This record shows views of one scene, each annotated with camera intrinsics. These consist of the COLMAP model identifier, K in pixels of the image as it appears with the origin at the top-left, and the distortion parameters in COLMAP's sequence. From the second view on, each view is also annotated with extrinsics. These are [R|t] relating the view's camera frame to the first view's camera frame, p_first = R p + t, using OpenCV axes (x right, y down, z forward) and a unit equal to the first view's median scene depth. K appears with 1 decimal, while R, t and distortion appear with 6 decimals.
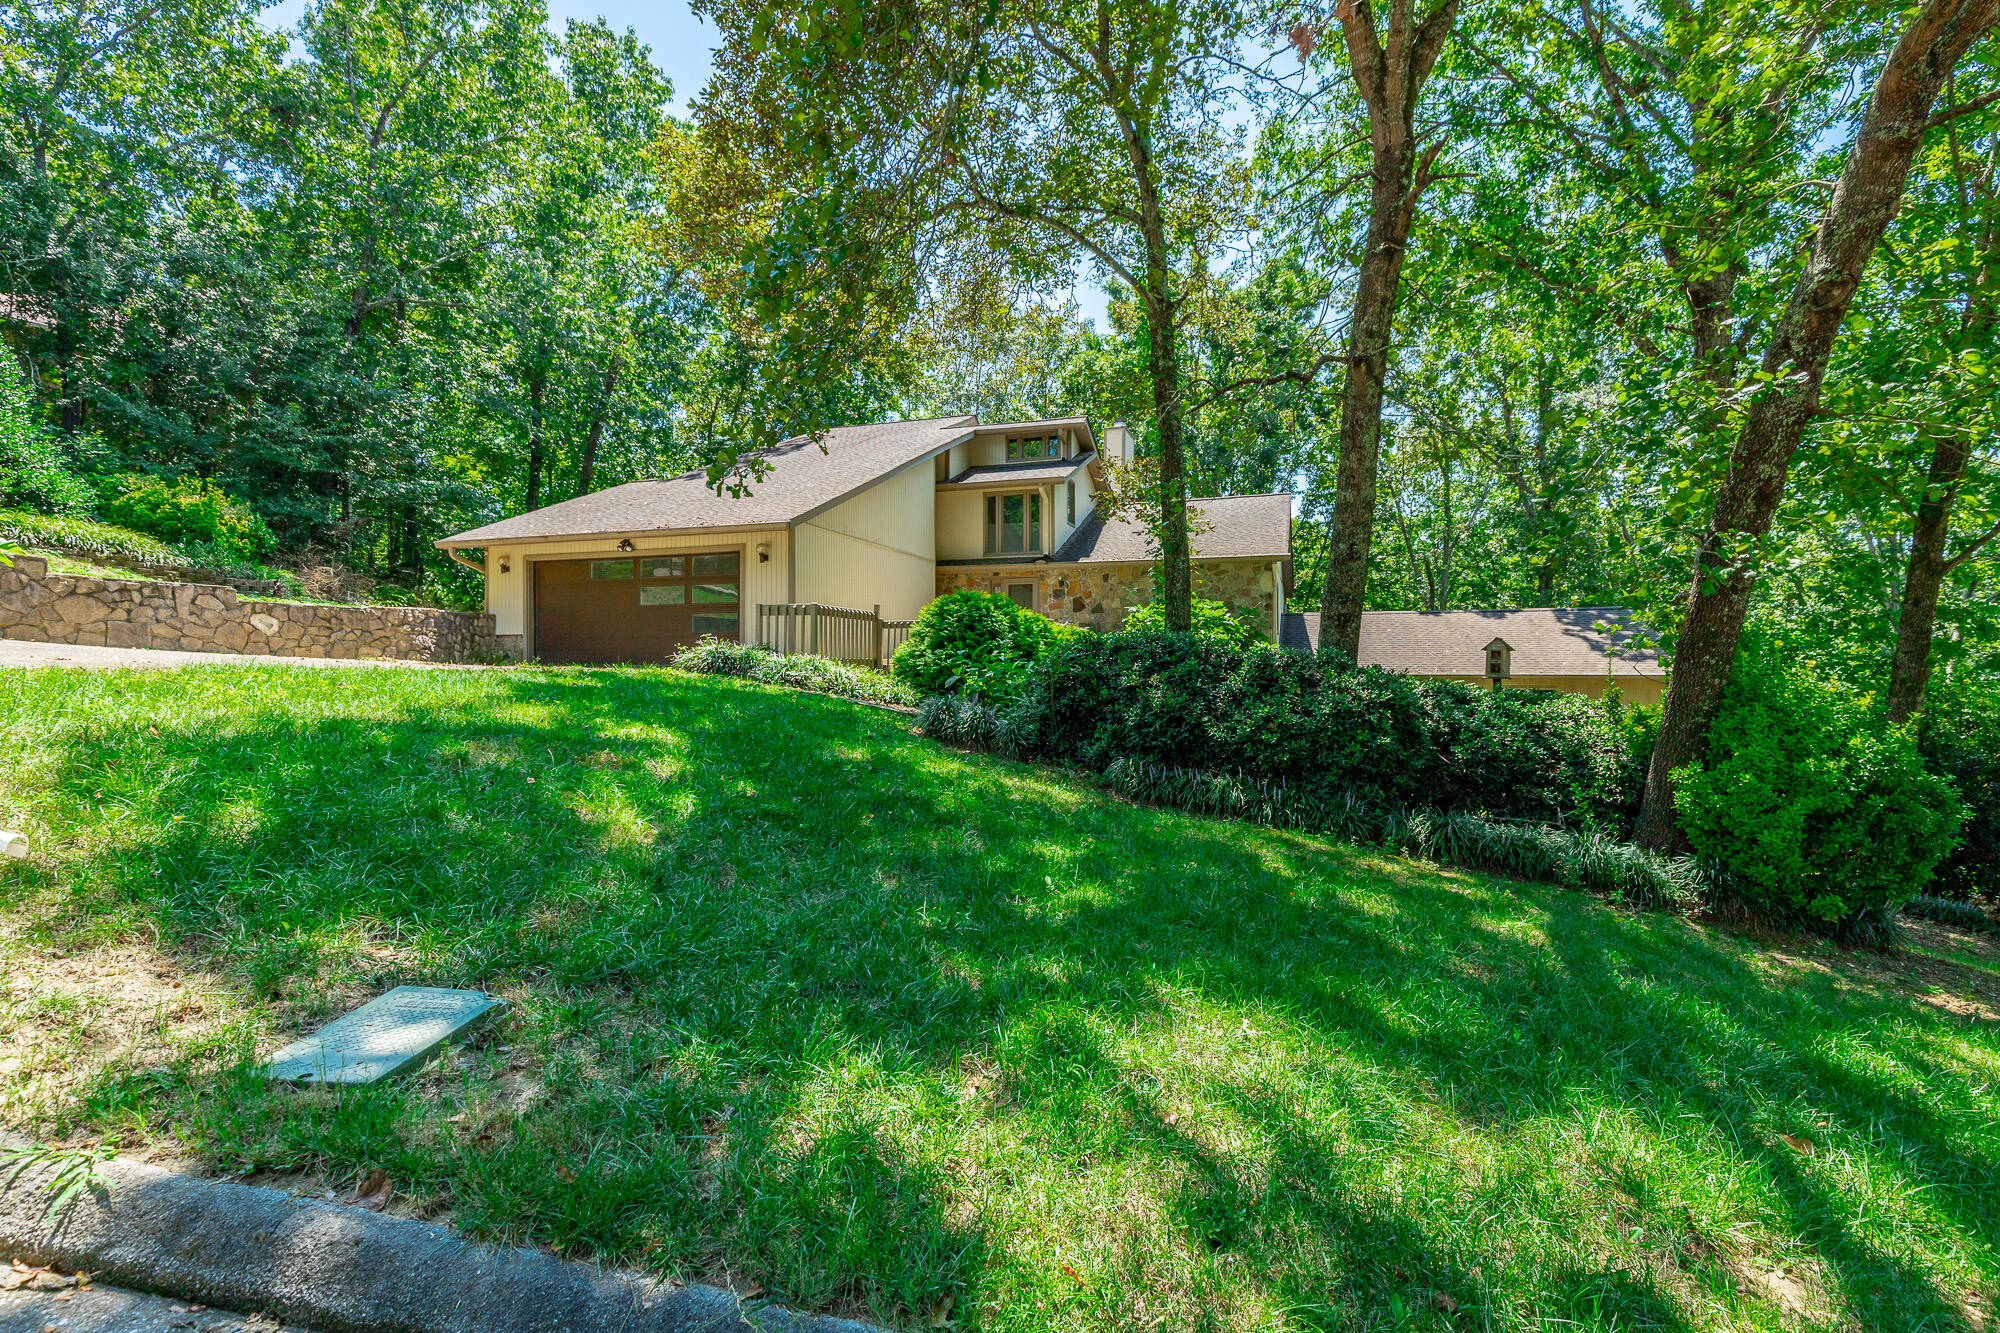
lens RADIAL K [[927.1, 0, 999.1], [0, 927.1, 668.2], [0, 0, 1]] dist [0.000562, 0.000100]
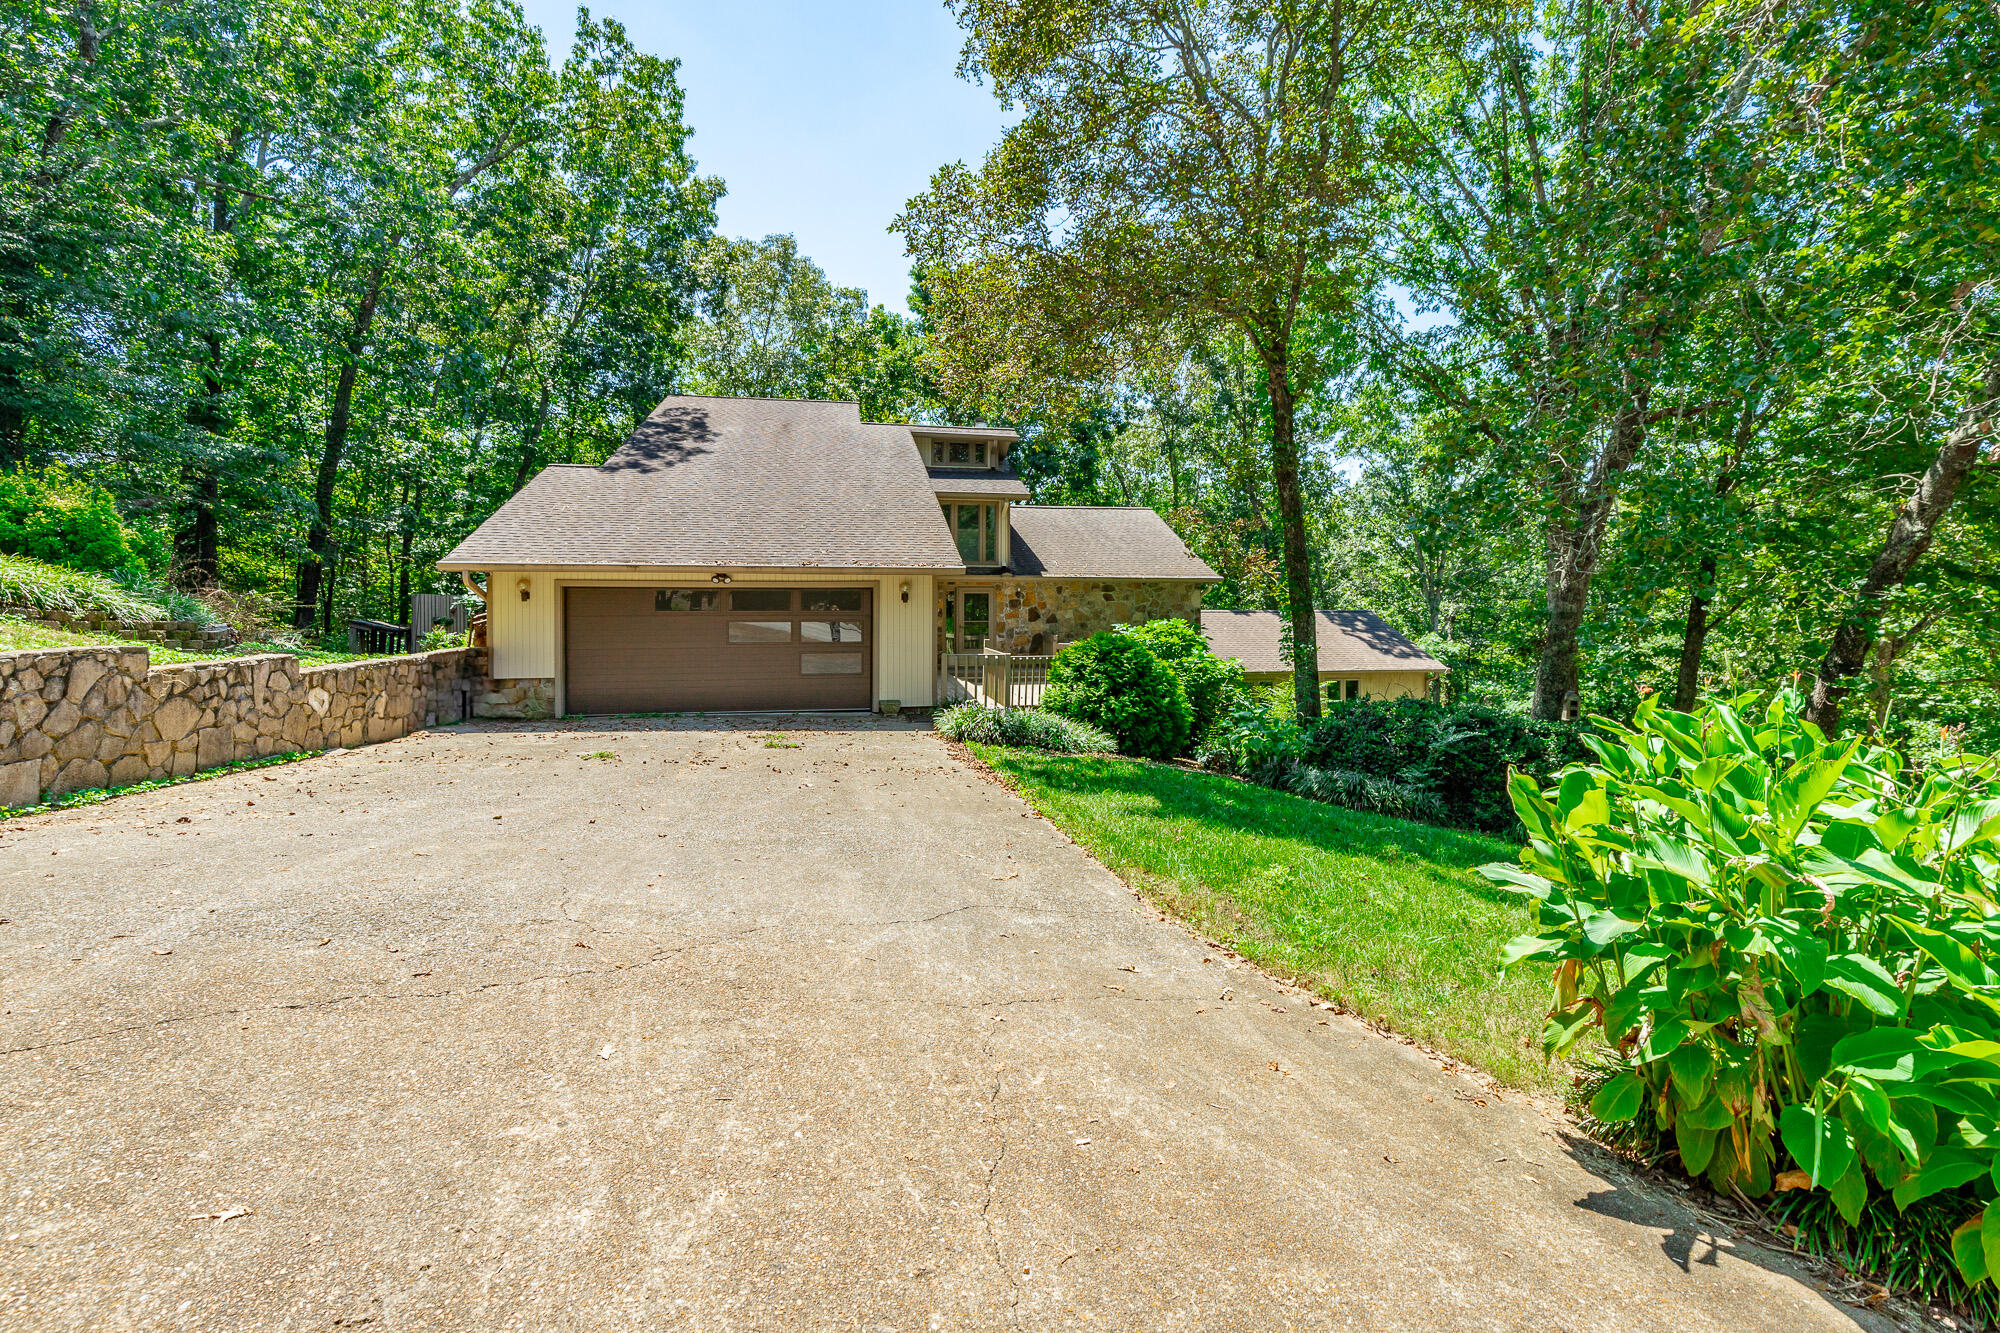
lens RADIAL K [[927.1, 0, 992.4], [0, 927.1, 602.5], [0, 0, 1]] dist [0.000562, 0.000100]
pose [[0.874909, -0.001704, 0.484285, -0.729767], [0.001224, 0.999998, 0.001309, -0.131061], [-0.484286, -0.000553, 0.874909, 0.144132]]
